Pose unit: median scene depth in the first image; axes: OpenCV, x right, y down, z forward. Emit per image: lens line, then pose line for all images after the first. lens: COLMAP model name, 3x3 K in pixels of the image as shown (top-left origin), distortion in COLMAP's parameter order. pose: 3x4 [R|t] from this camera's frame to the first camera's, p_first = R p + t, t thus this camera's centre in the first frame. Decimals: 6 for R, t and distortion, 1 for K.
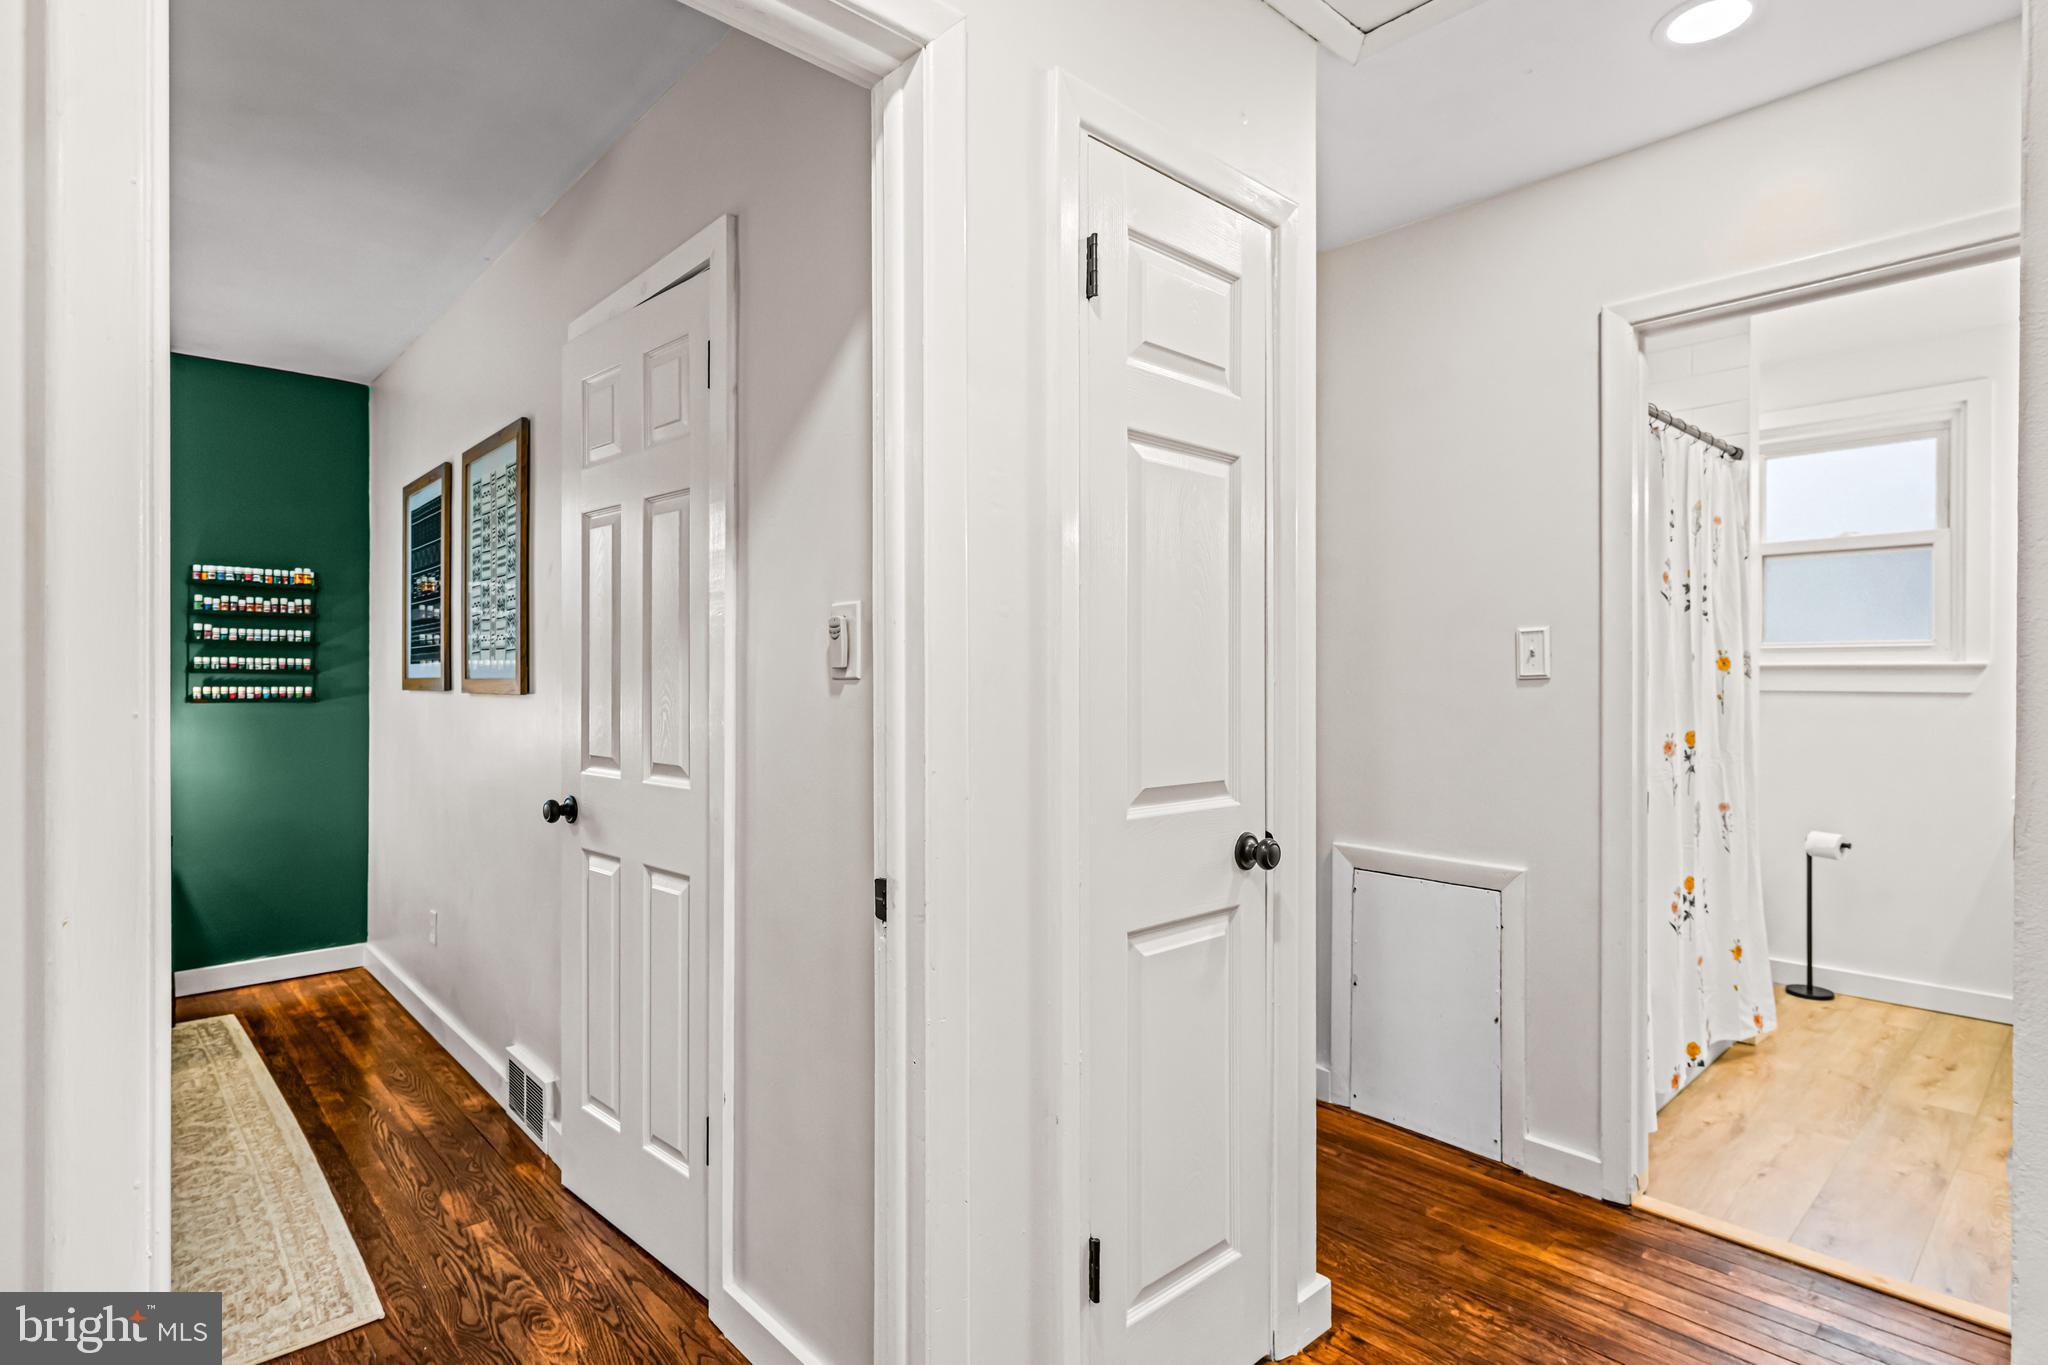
lens RADIAL K [[1020.1, 0, 1026.0], [0, 1020.1, 662.6], [0, 0, 1]] dist [0.002884, -0.001202]
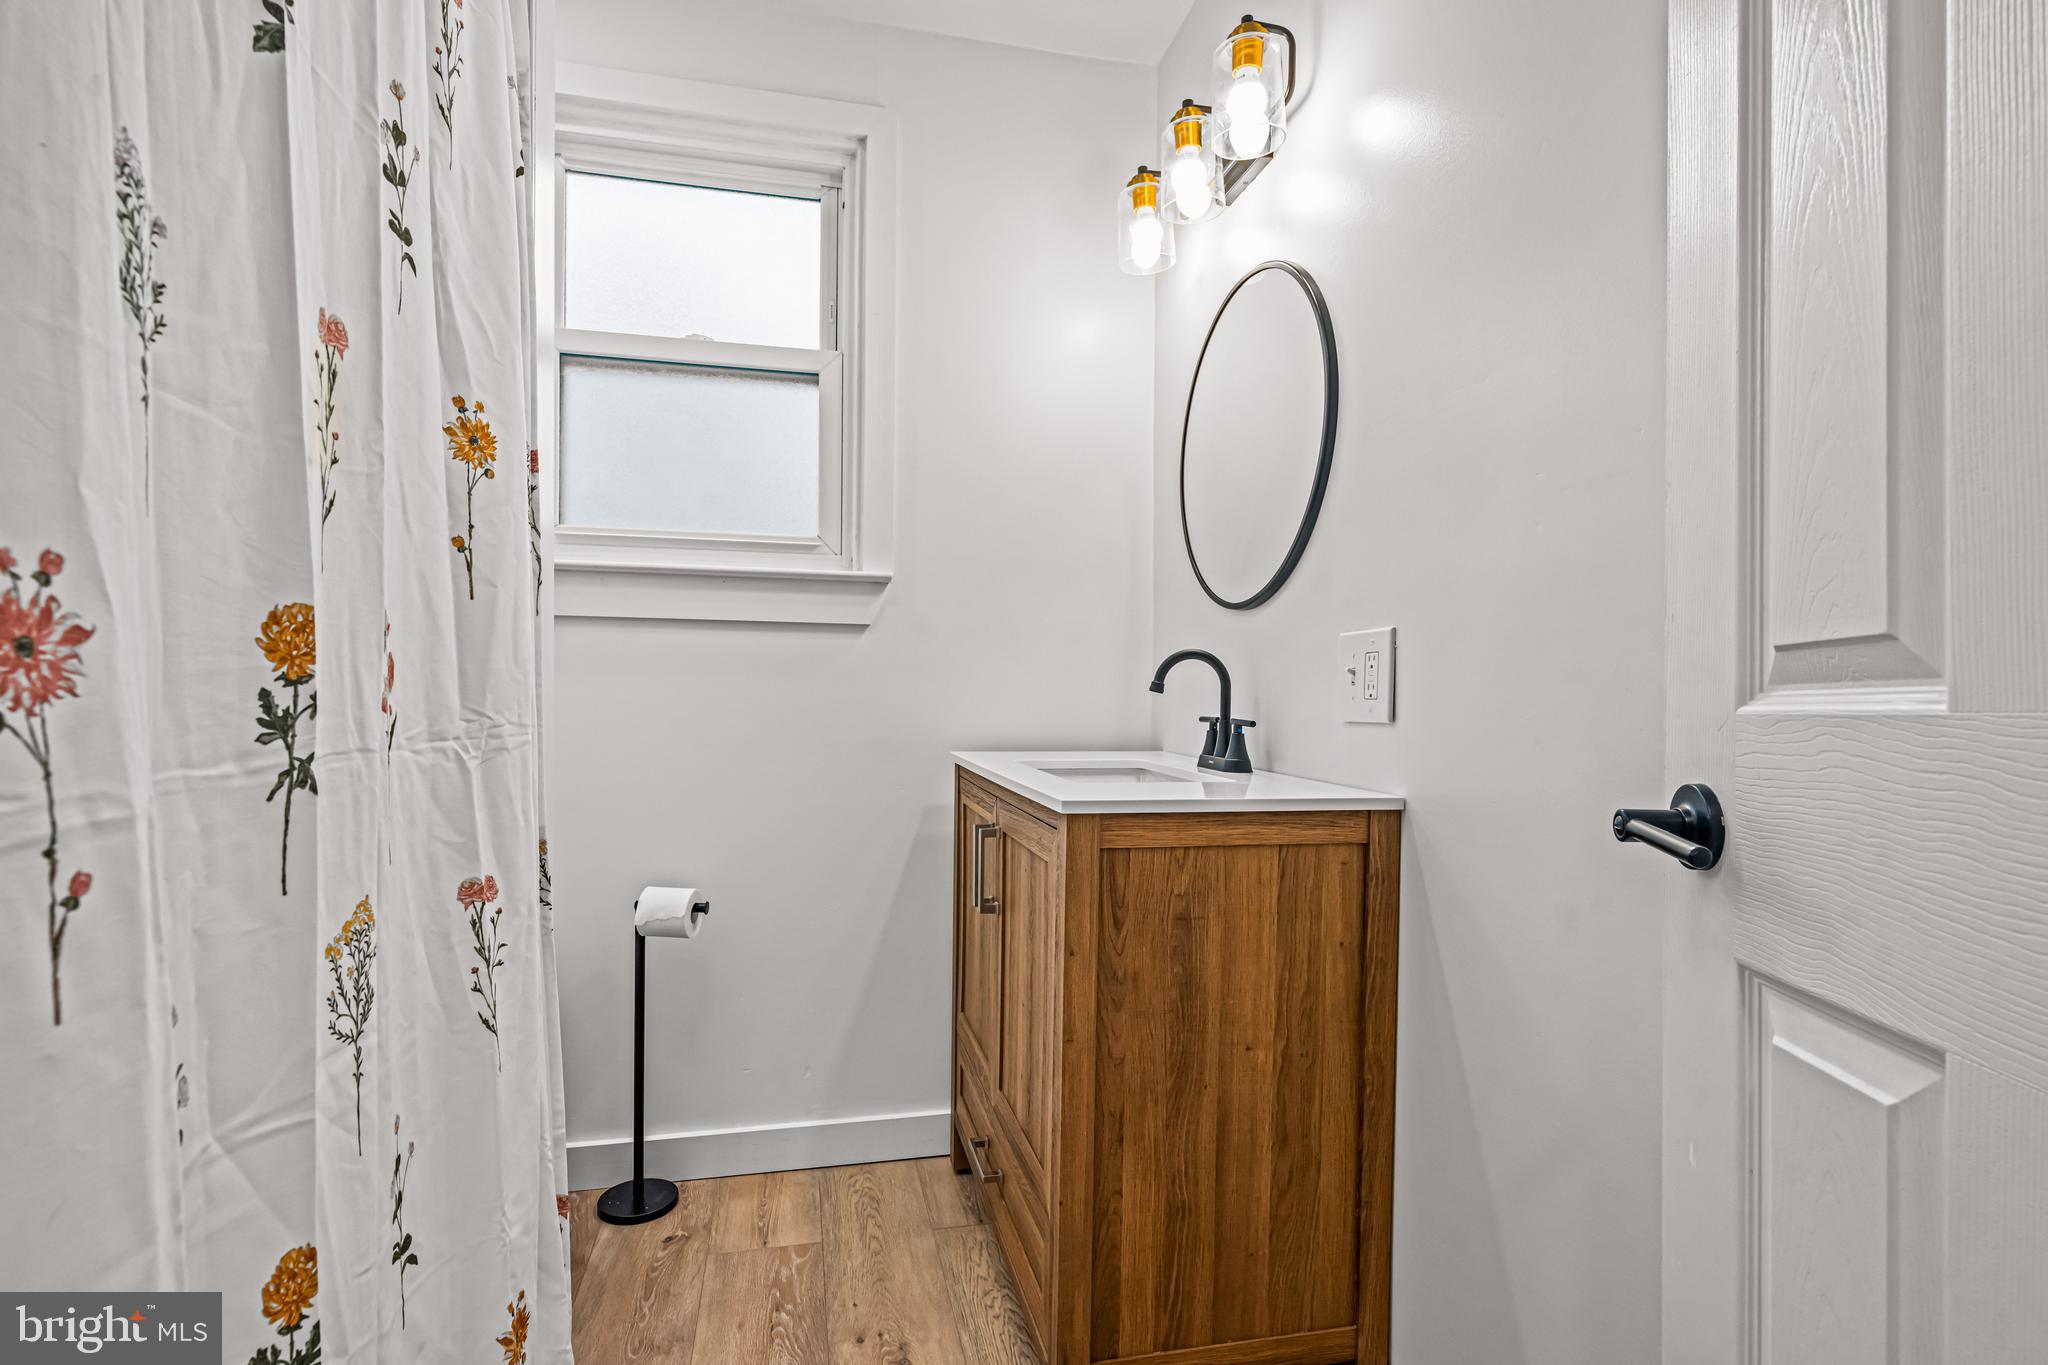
lens RADIAL K [[1014.9, 0, 1024.0], [0, 1014.9, 682.5], [0, 0, 1]] dist [0.001348, -0.000482]
pose [[0.479499, 0.007575, 0.877510, 0.272988], [0.002249, 0.999949, -0.009860, 0.043718], [-0.877539, 0.006702, 0.479458, 0.390387]]
